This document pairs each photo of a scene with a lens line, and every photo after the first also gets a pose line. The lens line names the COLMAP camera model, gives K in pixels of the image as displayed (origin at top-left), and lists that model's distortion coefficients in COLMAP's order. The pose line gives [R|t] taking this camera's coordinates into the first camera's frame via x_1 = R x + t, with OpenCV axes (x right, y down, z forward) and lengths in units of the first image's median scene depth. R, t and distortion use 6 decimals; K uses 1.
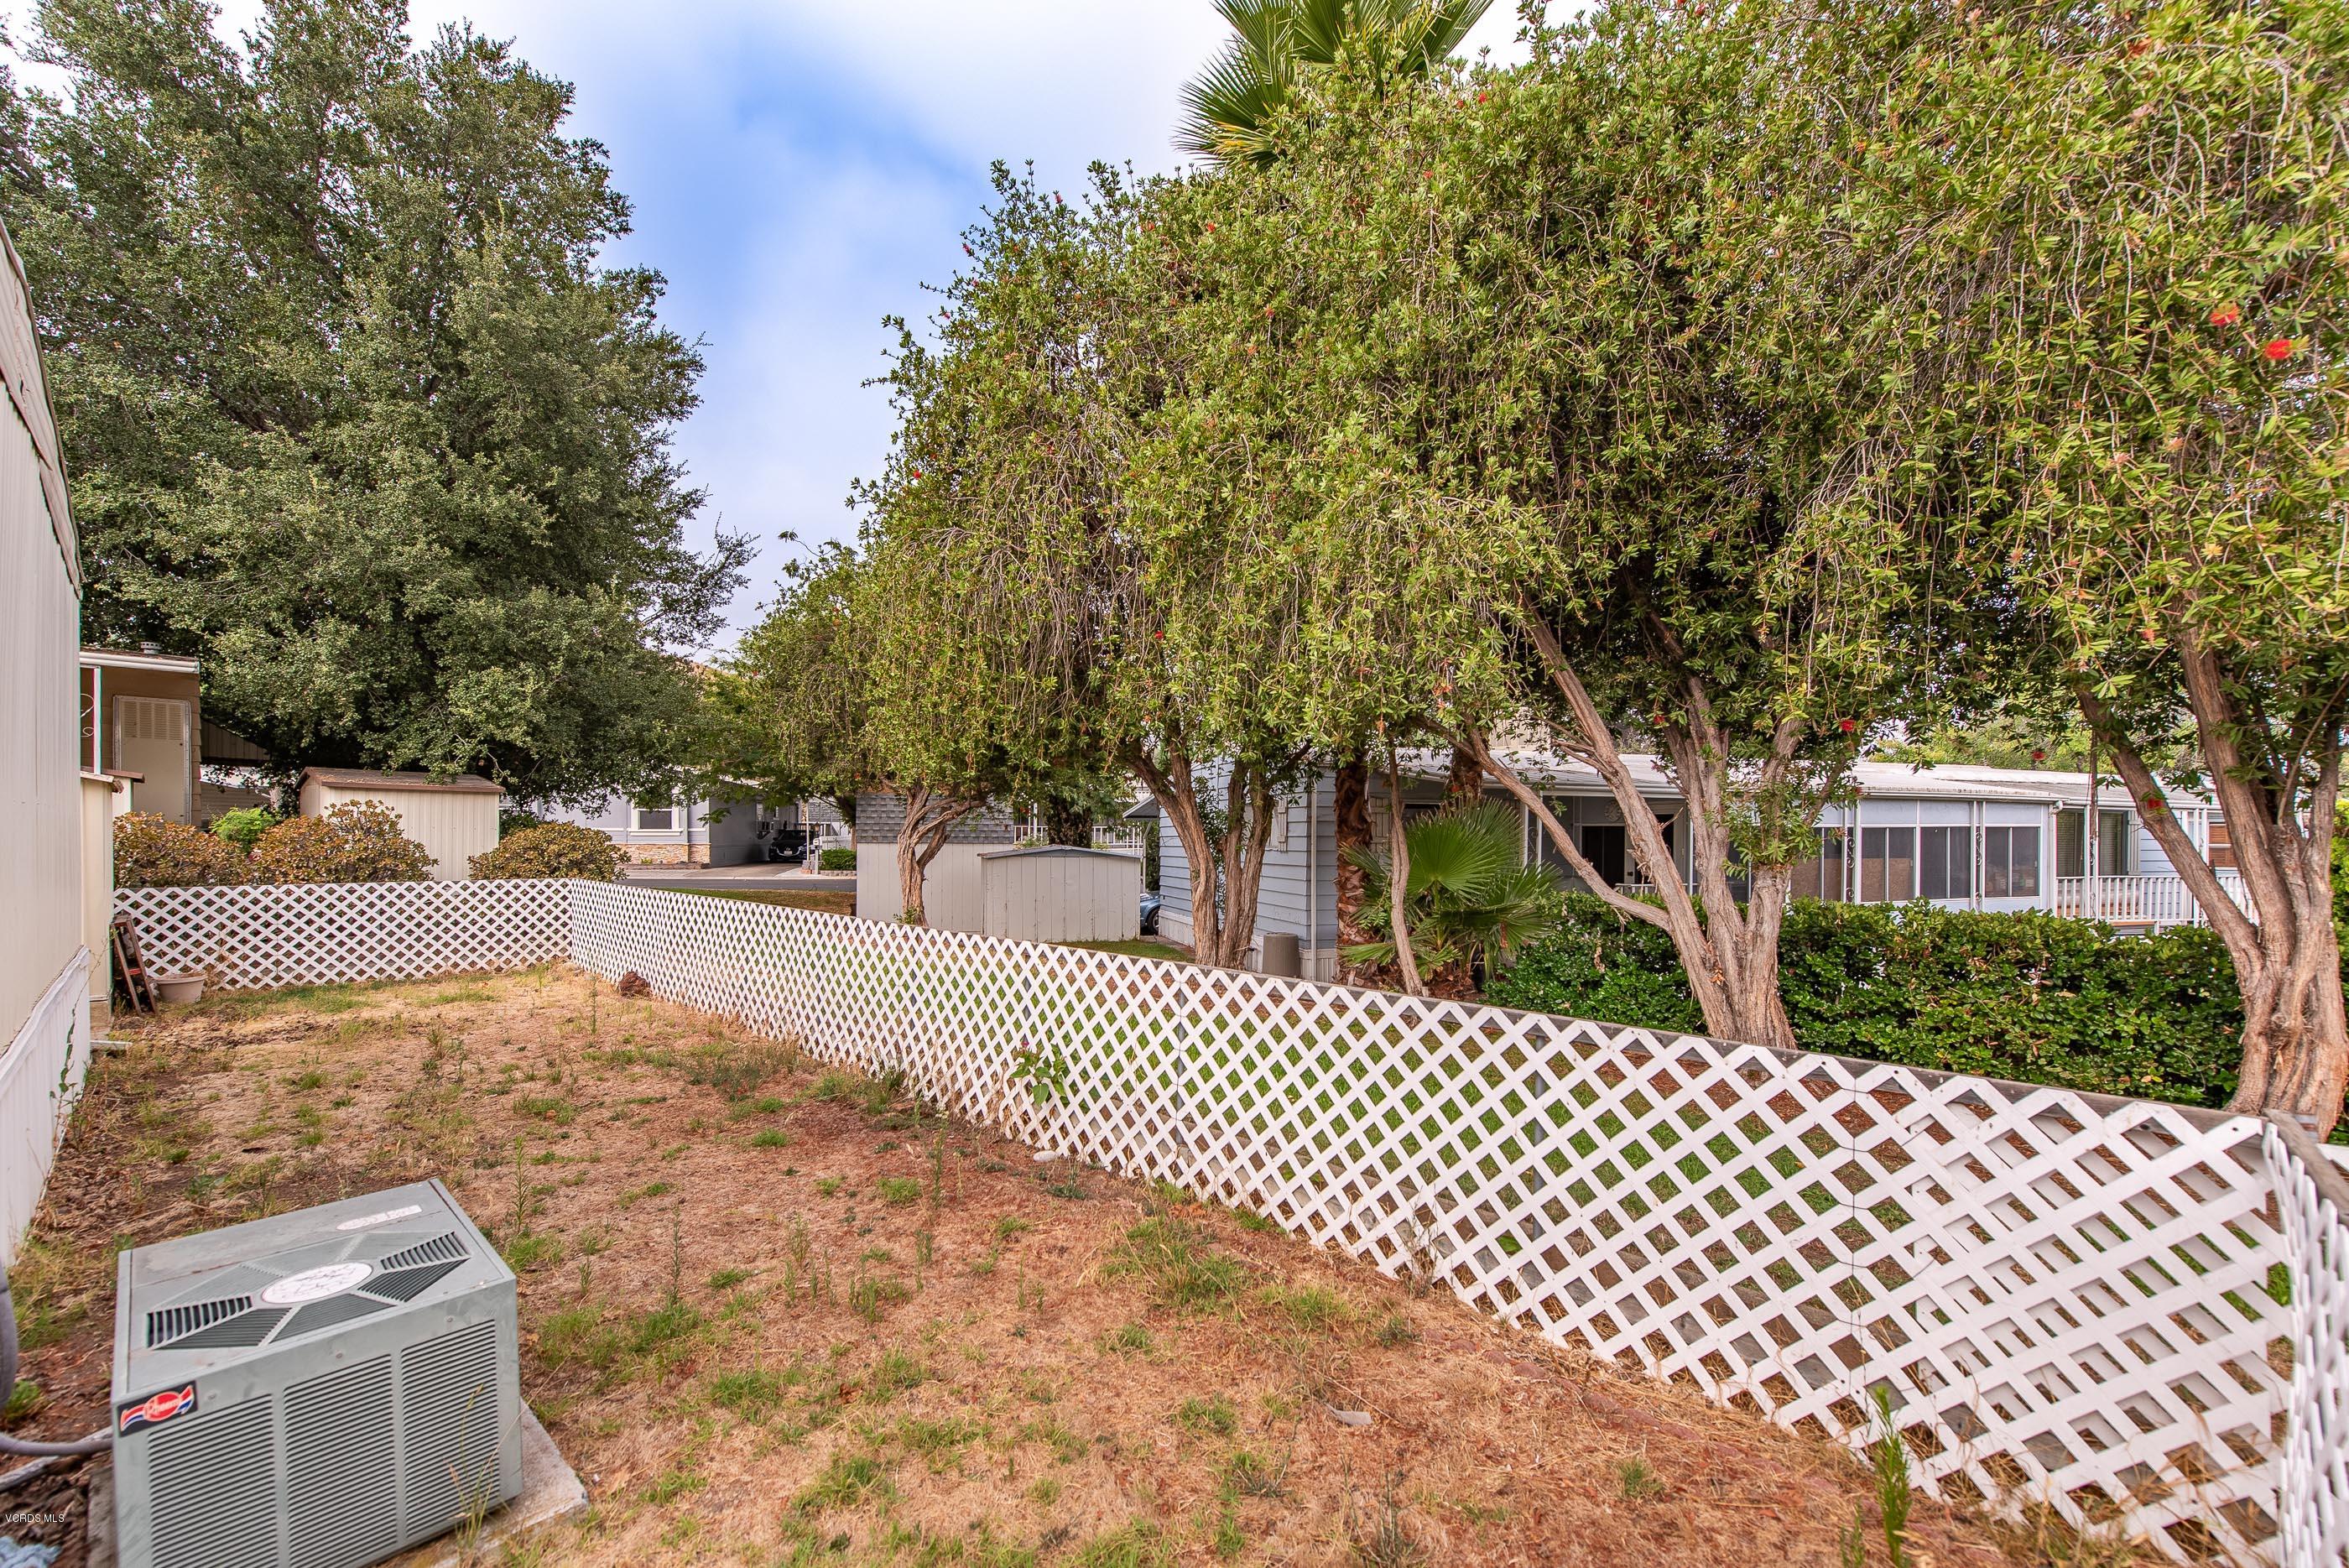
lens RADIAL K [[930.2, 0, 1177.4], [0, 930.2, 806.9], [0, 0, 1]] dist [0.014120, -0.002265]
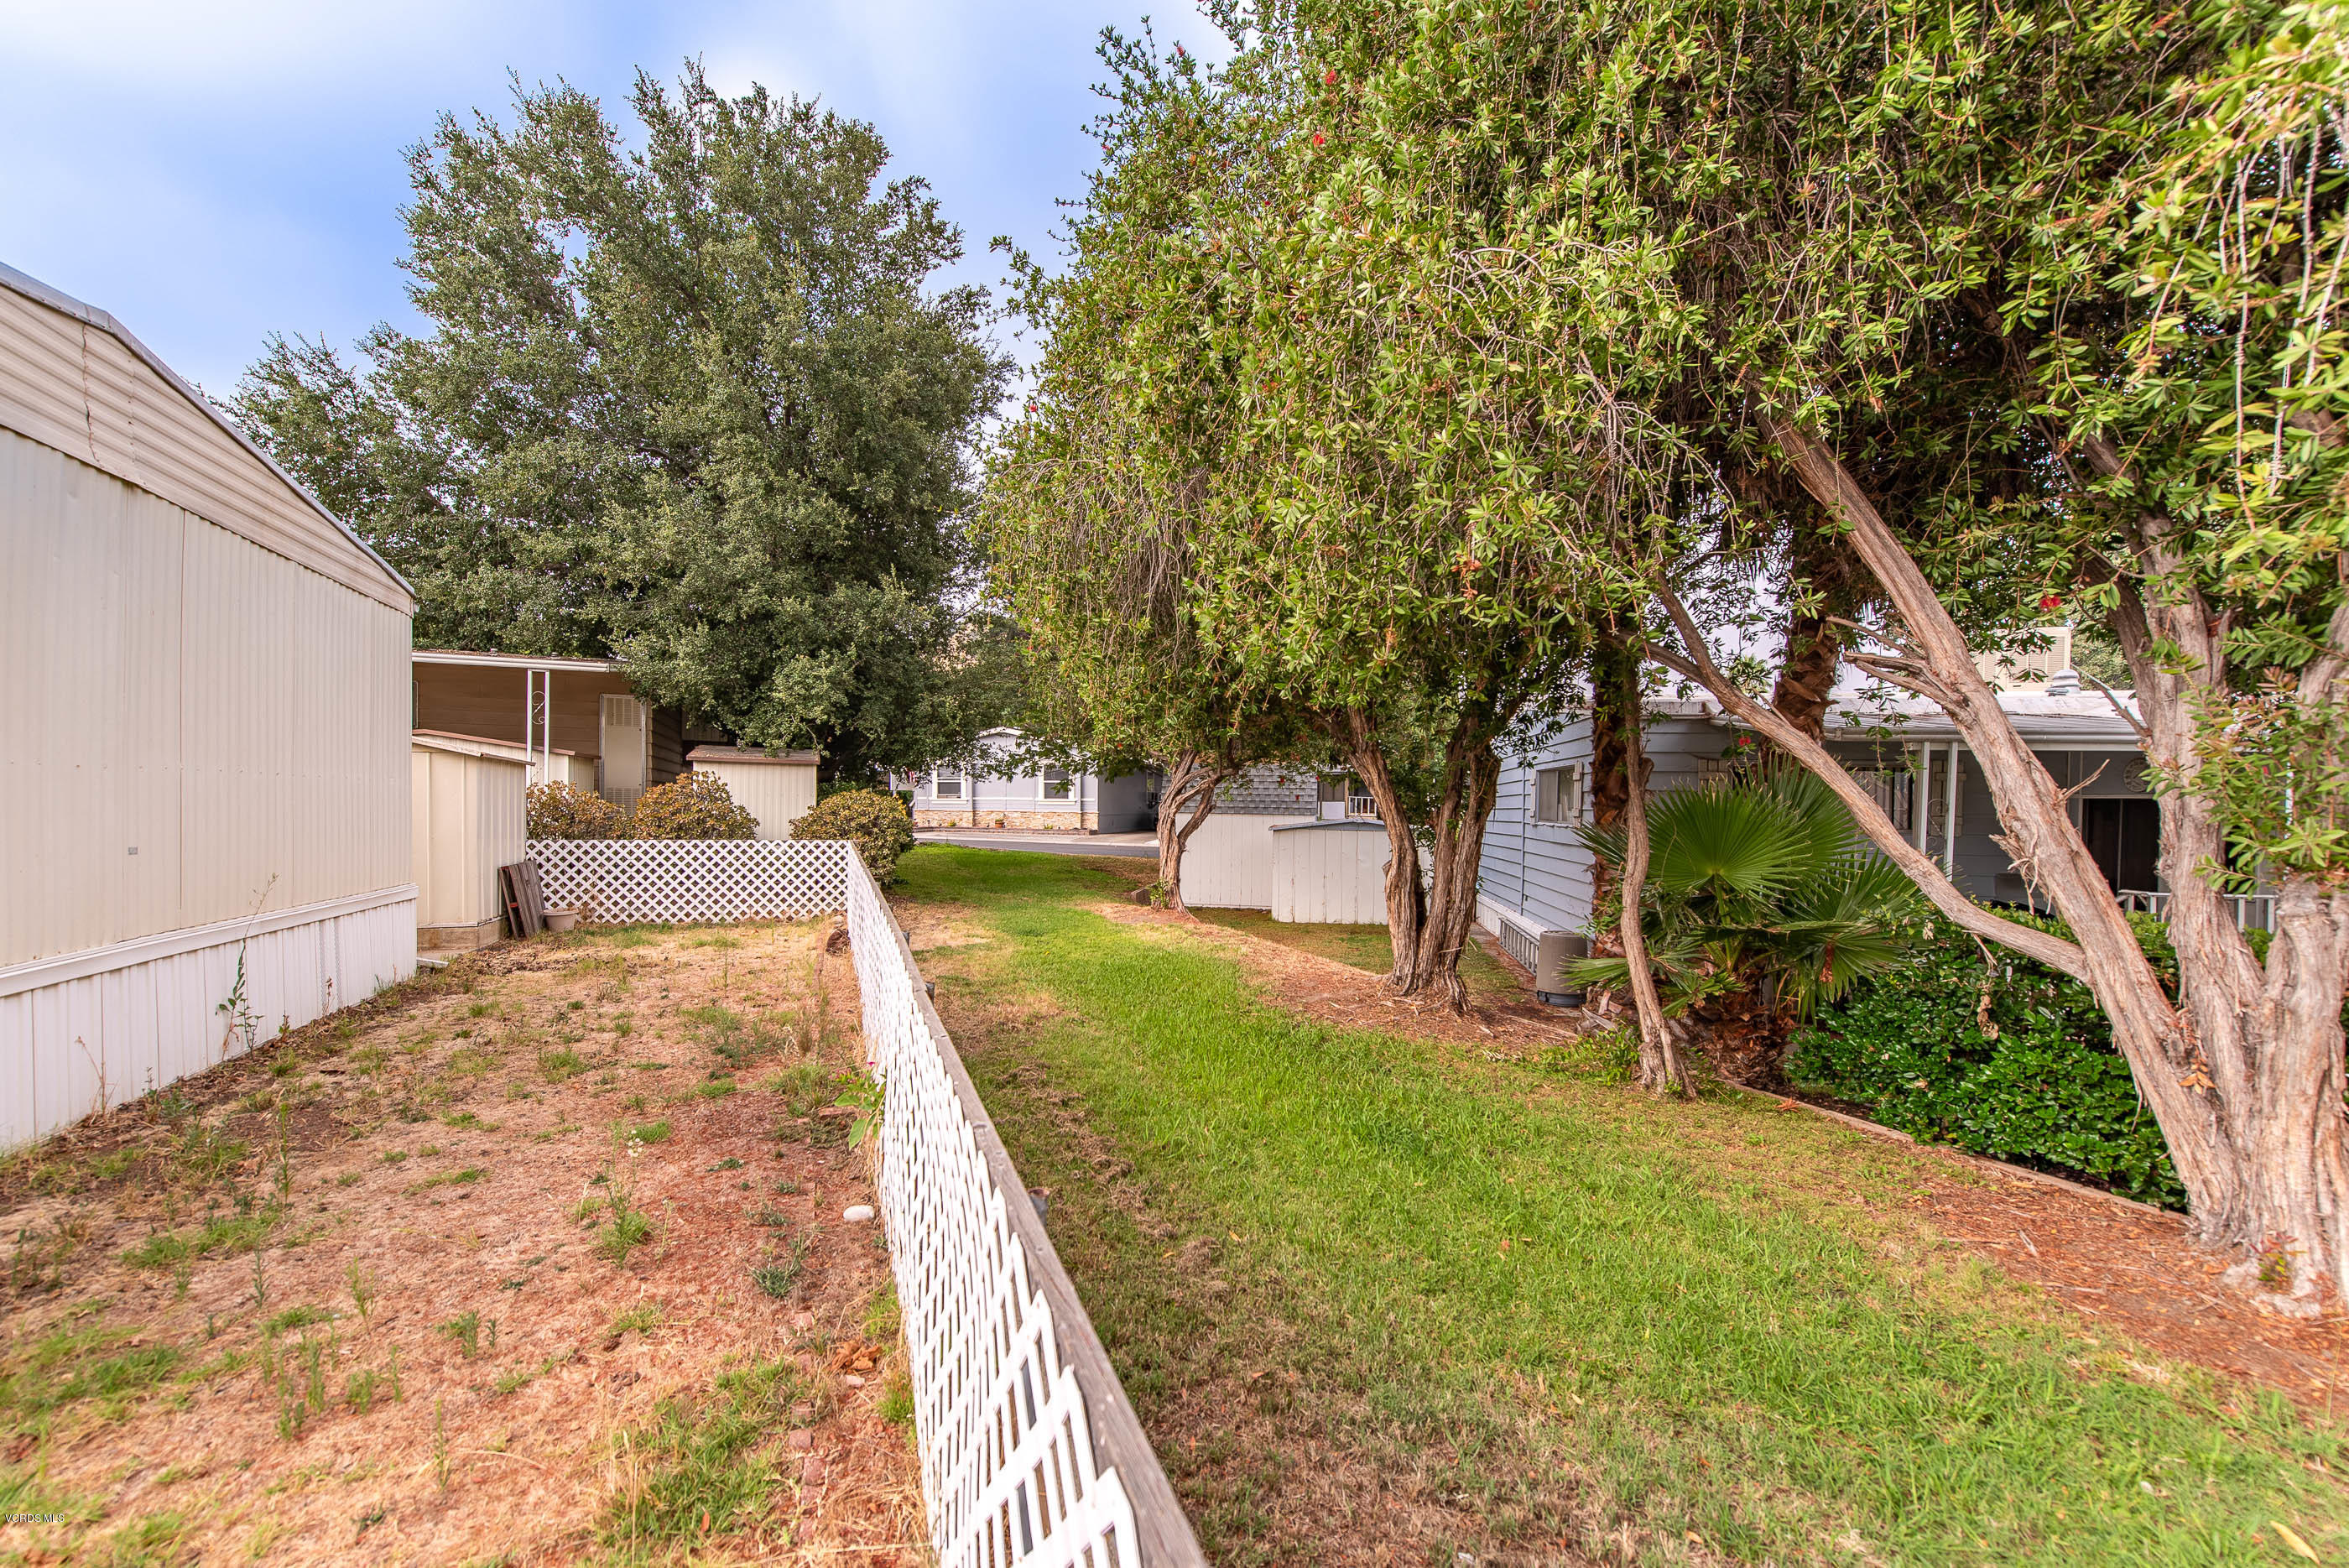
lens RADIAL K [[930.2, 0, 1169.5], [0, 930.2, 791.8], [0, 0, 1]] dist [0.014120, -0.002265]
pose [[0.905260, 0.001659, -0.424854, 0.201311], [0.004123, 0.999911, 0.012690, 0.007429], [0.424837, -0.013239, 0.905173, 0.195277]]
